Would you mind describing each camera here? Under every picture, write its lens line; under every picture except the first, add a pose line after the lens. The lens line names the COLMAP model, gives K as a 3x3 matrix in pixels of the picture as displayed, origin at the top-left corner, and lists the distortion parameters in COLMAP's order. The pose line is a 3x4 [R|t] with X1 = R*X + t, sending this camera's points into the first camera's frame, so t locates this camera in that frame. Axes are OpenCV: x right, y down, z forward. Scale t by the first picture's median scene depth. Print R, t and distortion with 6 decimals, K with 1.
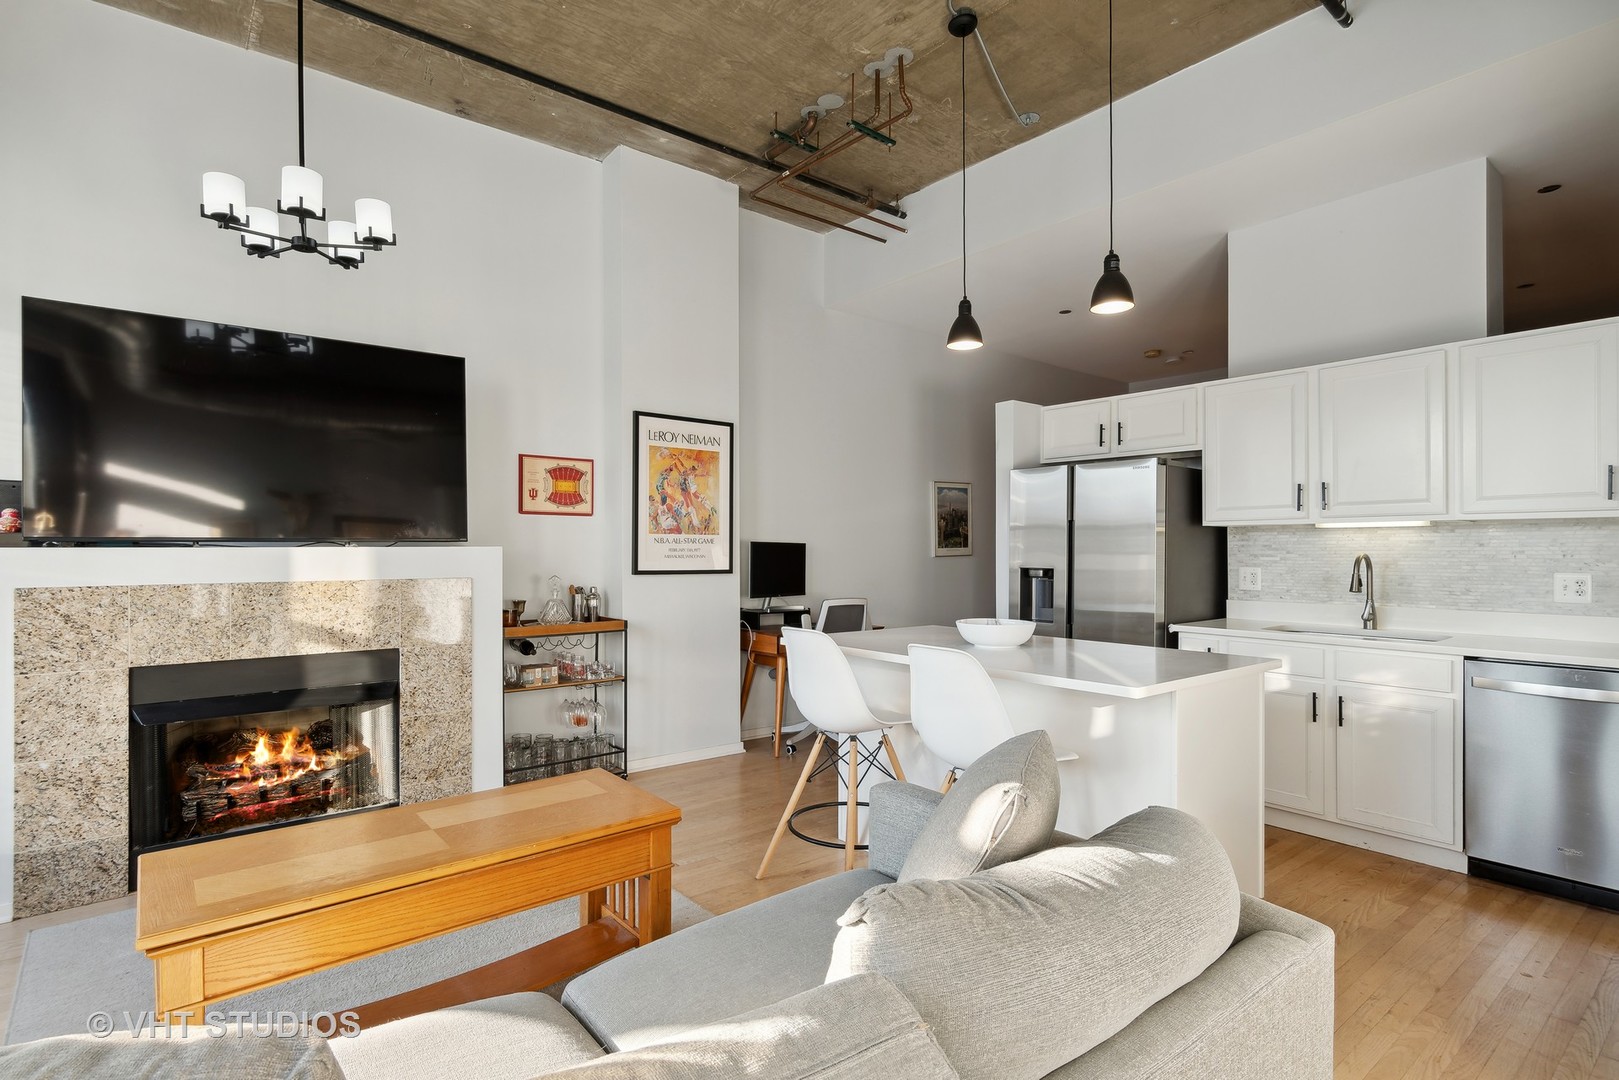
lens RADIAL K [[788.5, 0, 808.7], [0, 788.5, 544.9], [0, 0, 1]] dist [0.001417, 0.000396]
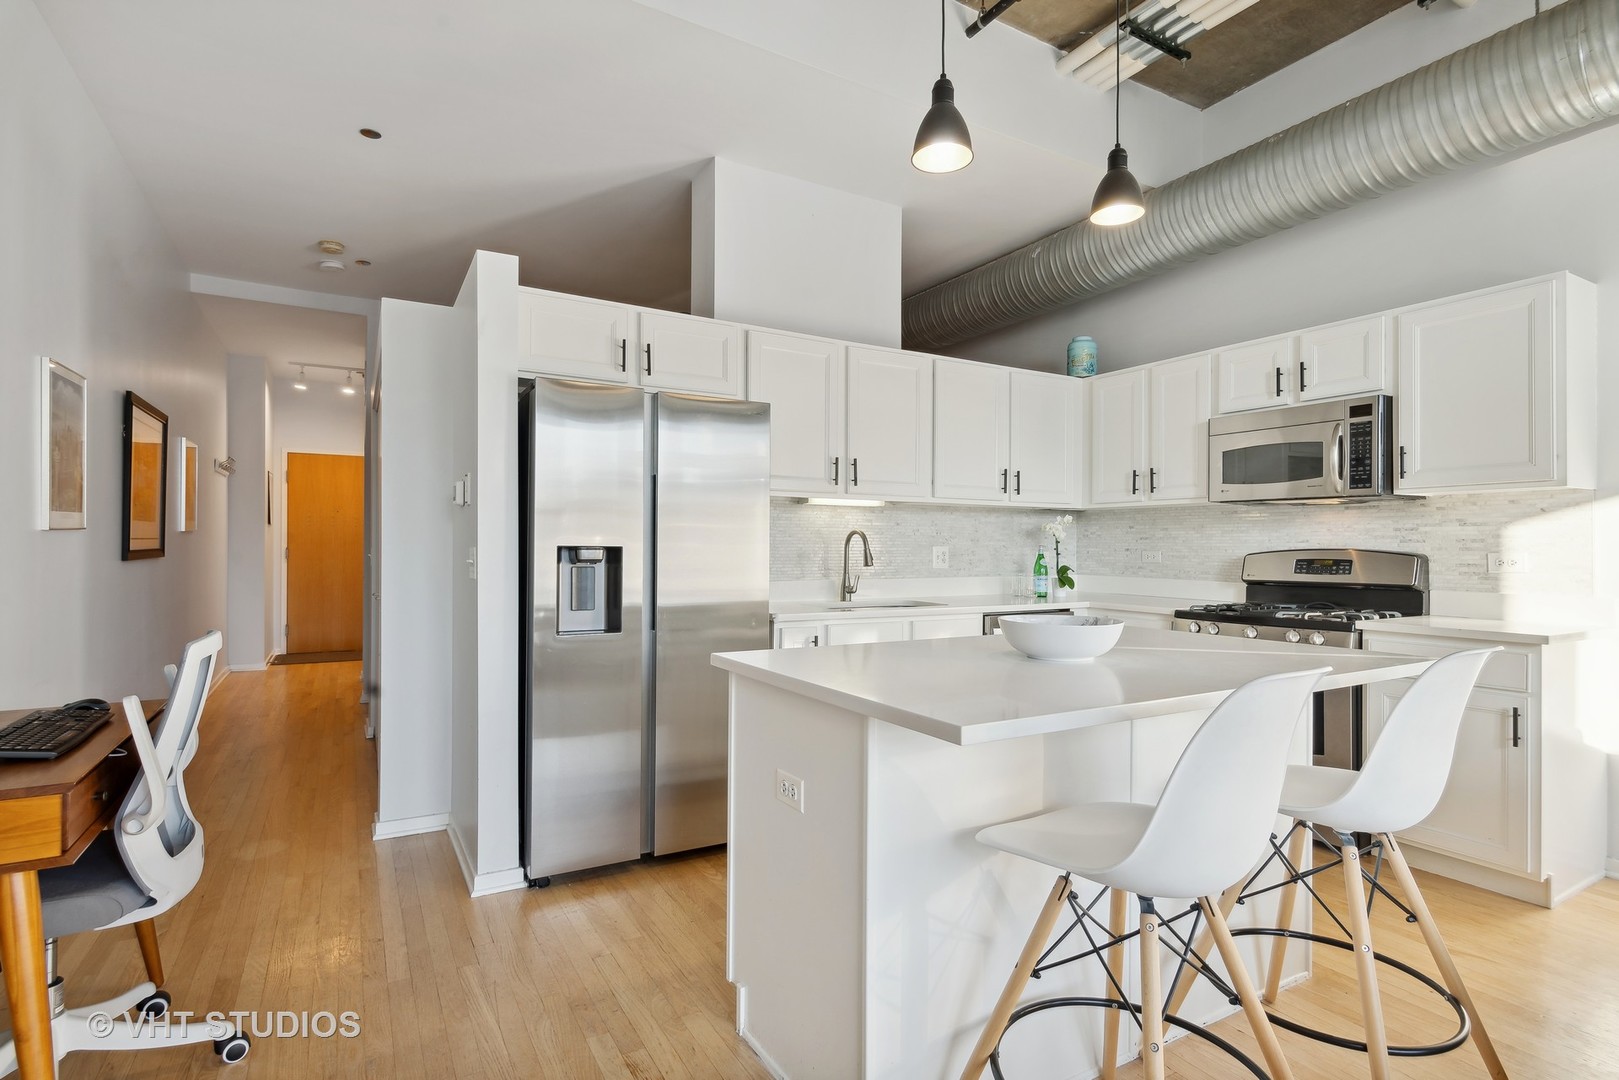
lens RADIAL K [[773.4, 0, 809.5], [0, 773.4, 540.0], [0, 0, 1]] dist [0.000555, 0.000089]
pose [[0.141407, 0.007725, 0.989921, -0.367065], [-0.012547, 0.999903, -0.006011, 0.034179], [-0.989872, -0.011570, 0.141490, 0.998791]]
